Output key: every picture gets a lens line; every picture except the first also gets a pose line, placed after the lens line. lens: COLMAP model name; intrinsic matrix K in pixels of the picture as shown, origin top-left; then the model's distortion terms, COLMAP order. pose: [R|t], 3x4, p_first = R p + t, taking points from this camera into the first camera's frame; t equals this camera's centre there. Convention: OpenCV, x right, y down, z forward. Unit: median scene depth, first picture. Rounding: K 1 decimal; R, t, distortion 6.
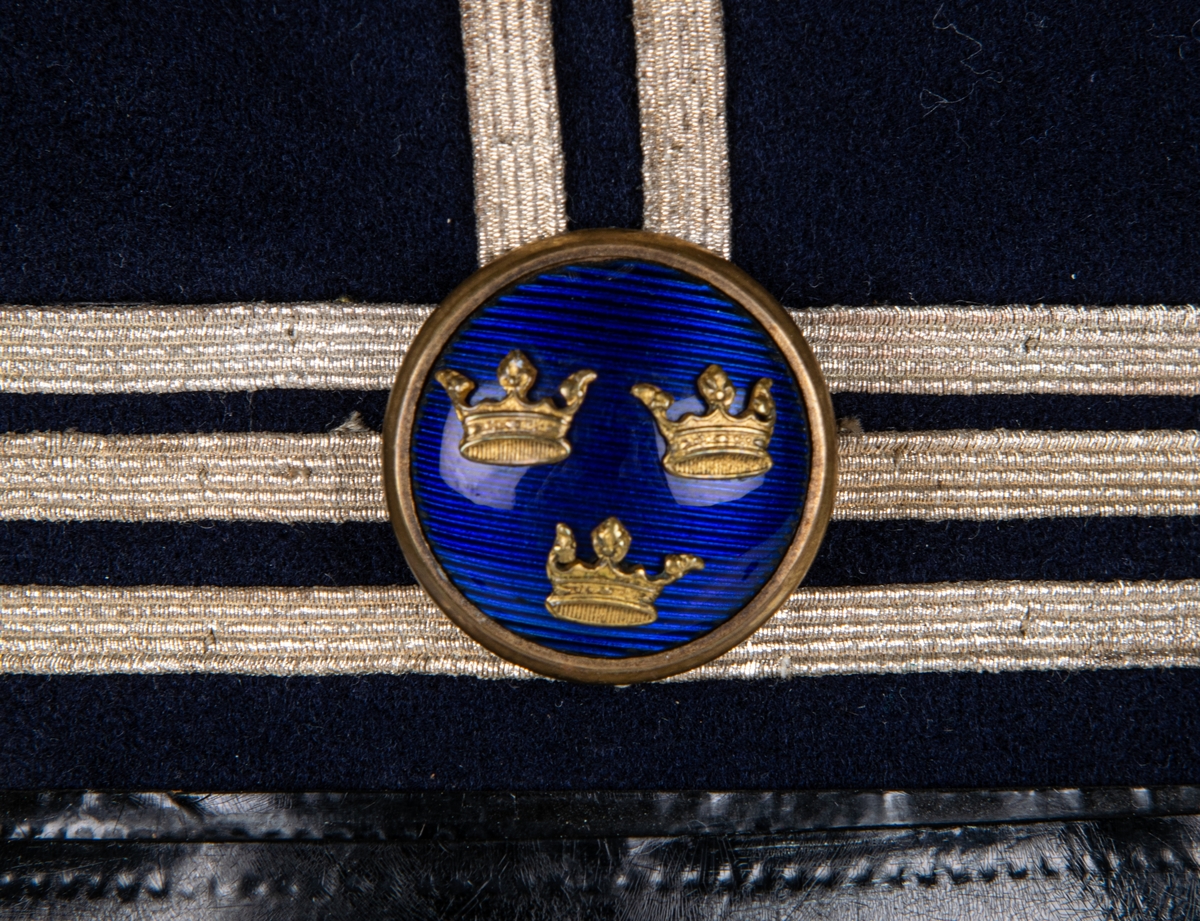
lens RADIAL K [[5437.9, 0, 599.2], [0, 5437.9, 462.2], [0, 0, 1]] dist [0.216554, 0.000000]
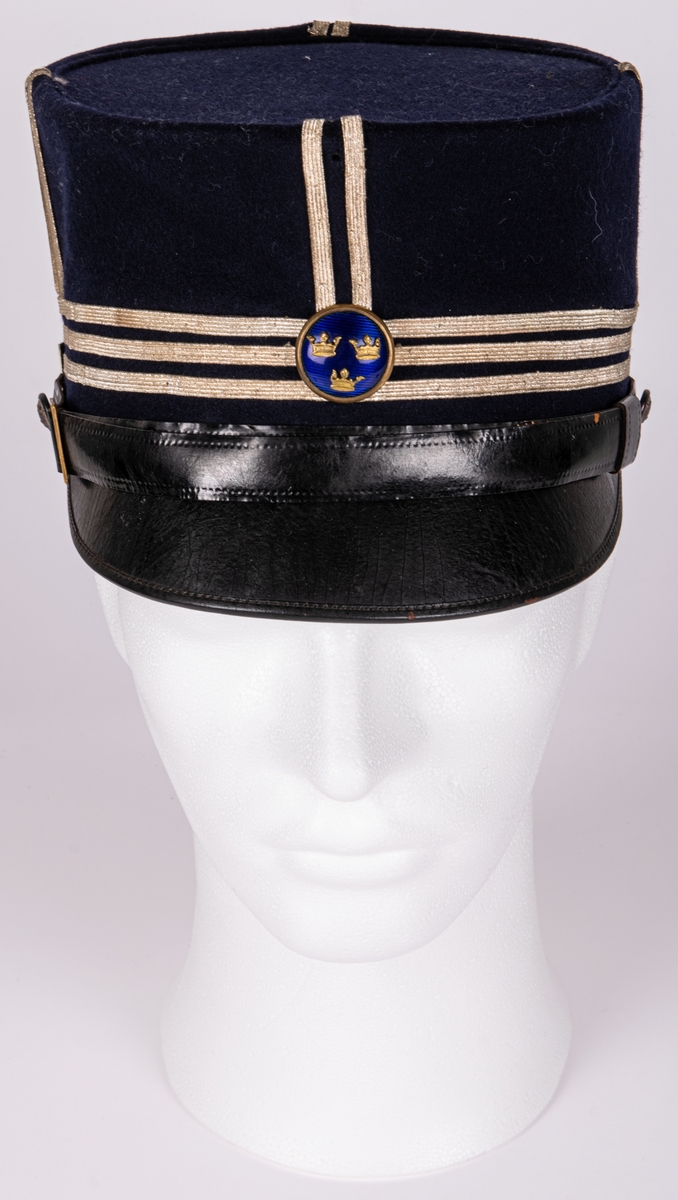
lens RADIAL K [[3270.9, 0, 335.8], [0, 3270.9, 602.2], [0, 0, 1]] dist [0.761756, 0.000000]
pose [[0.999668, 0.006939, -0.024806, 0.062829], [-0.003235, 0.989228, 0.146349, -0.193930], [0.025555, -0.146220, 0.988922, -1.722410]]
